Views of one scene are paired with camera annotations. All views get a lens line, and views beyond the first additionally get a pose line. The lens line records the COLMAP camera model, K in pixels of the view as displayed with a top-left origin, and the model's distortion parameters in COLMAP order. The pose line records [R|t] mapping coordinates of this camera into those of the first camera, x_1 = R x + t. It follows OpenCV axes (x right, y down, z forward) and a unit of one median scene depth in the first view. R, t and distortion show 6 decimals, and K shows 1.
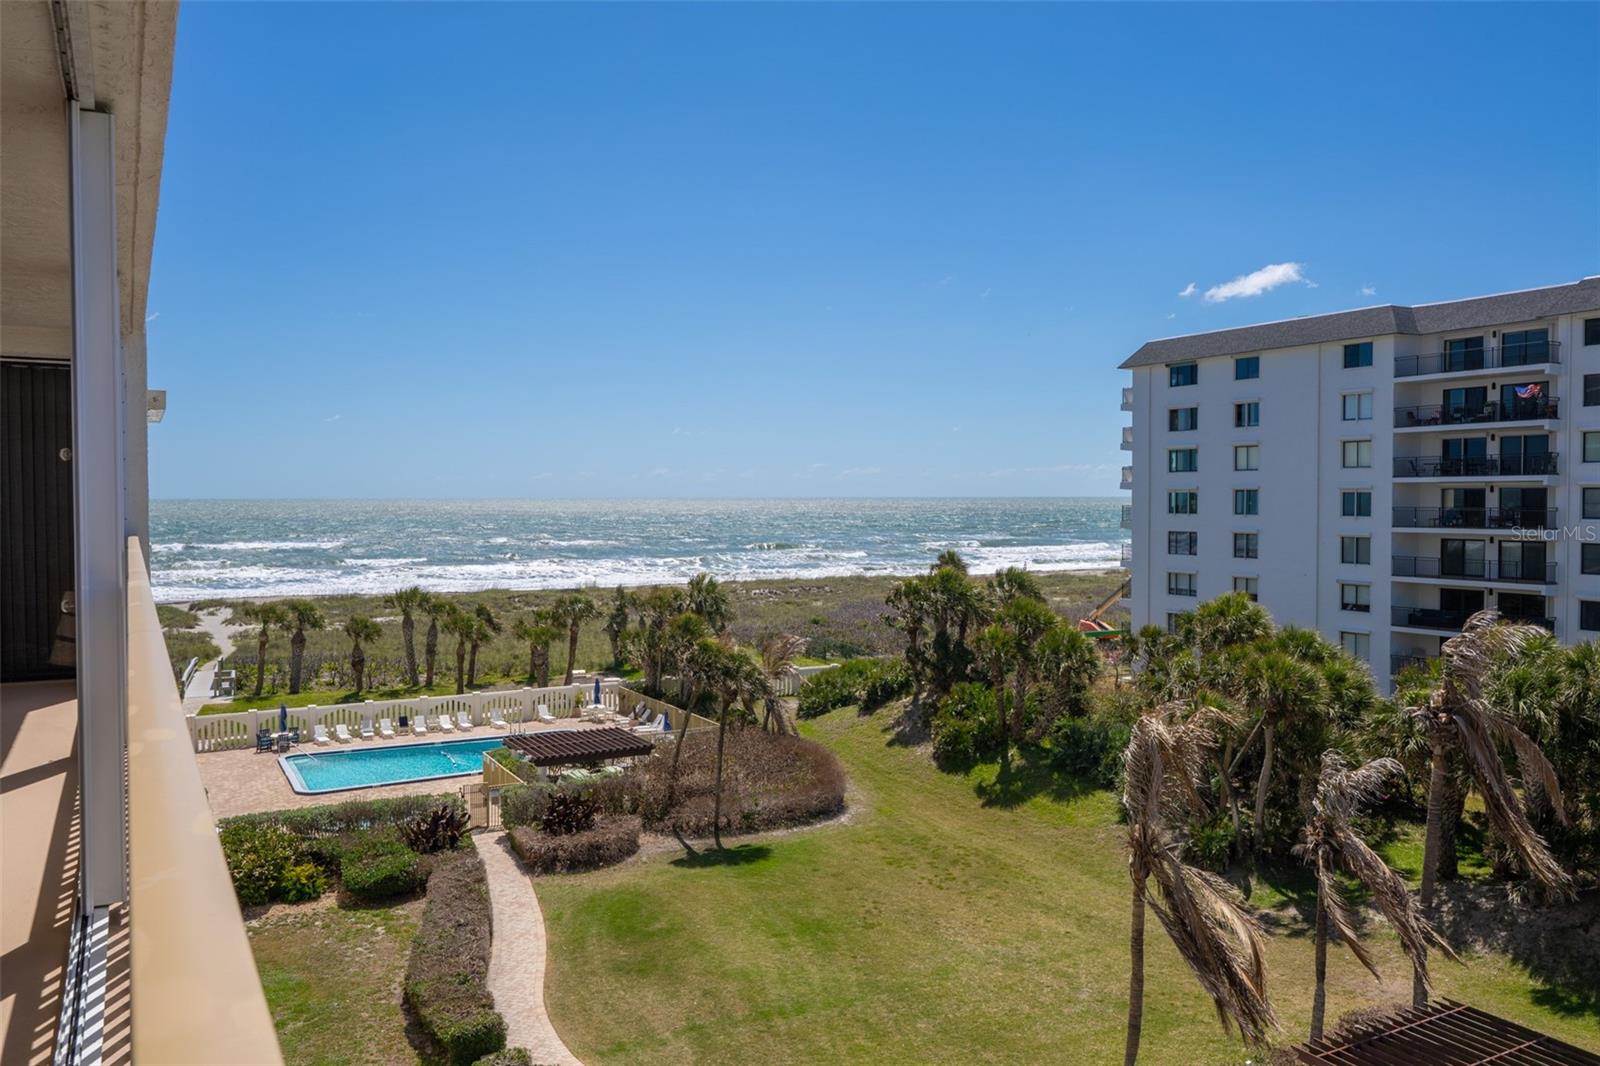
lens RADIAL K [[1212.3, 0, 785.9], [0, 1212.3, 534.3], [0, 0, 1]] dist [-0.003119, -0.003637]
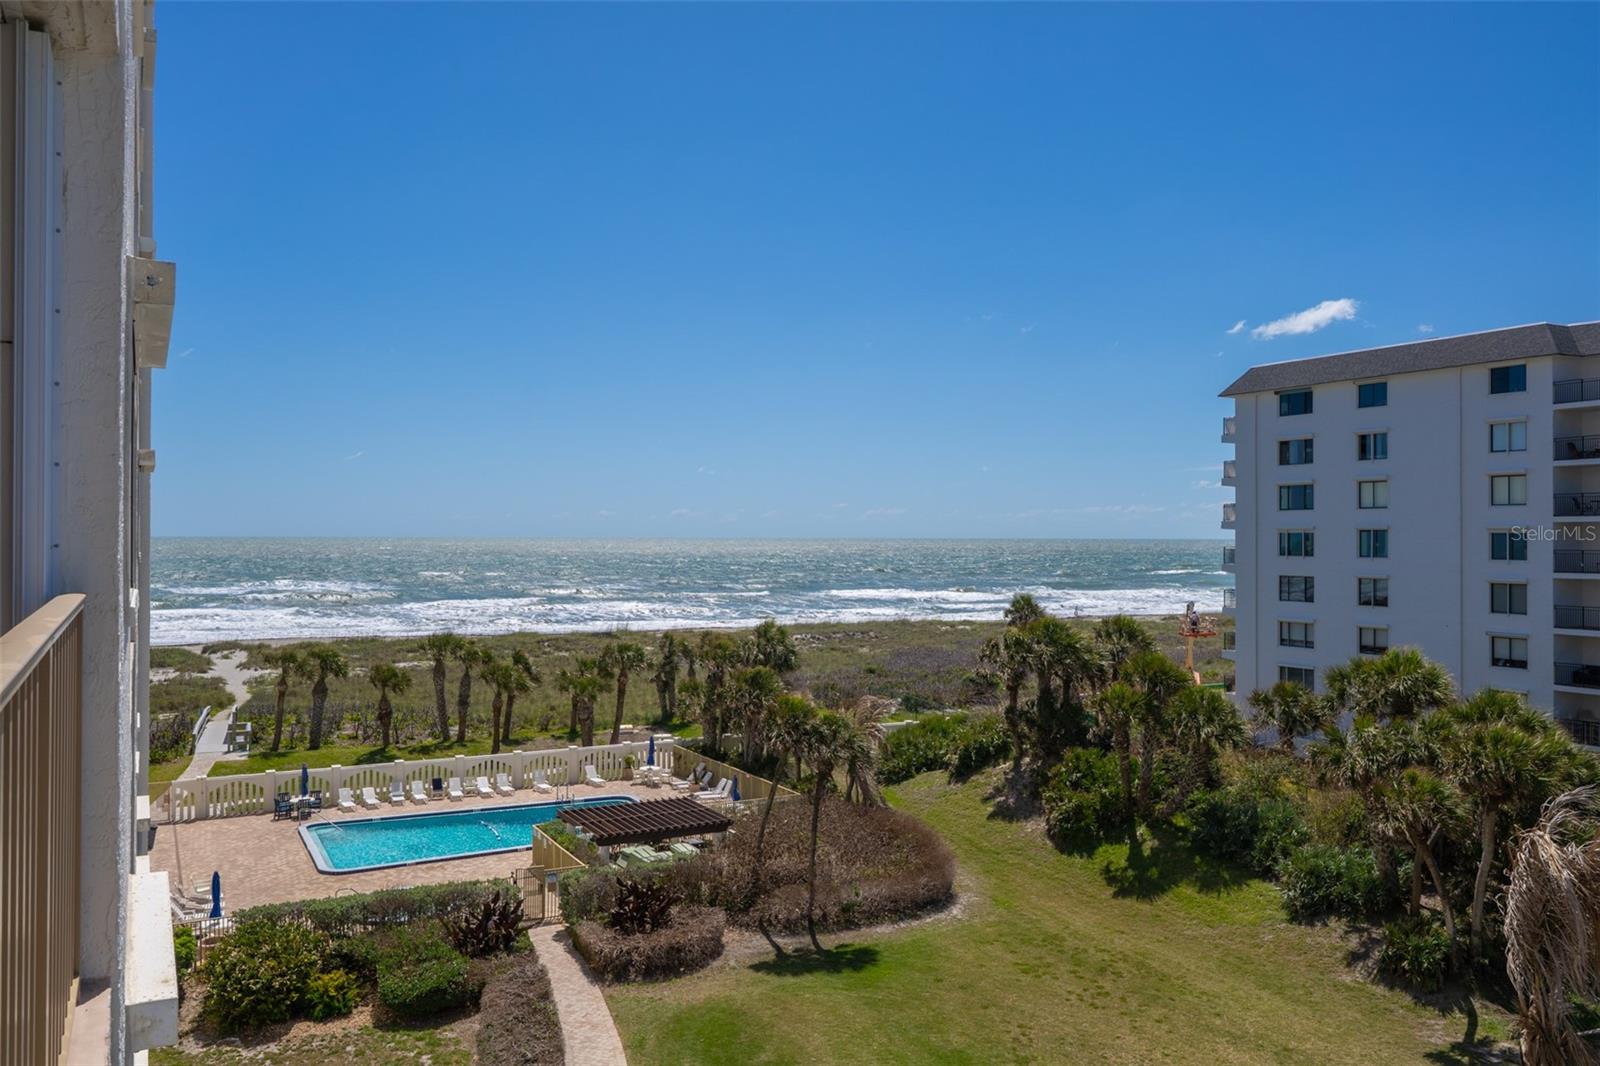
lens RADIAL K [[1211.4, 0, 770.8], [0, 1211.4, 523.9], [0, 0, 1]] dist [-0.004574, -0.001078]
pose [[0.999794, 0.004725, -0.019729, -0.065411], [-0.005553, 0.999096, -0.042148, -0.001234], [0.019512, 0.042249, 0.998917, 0.129508]]
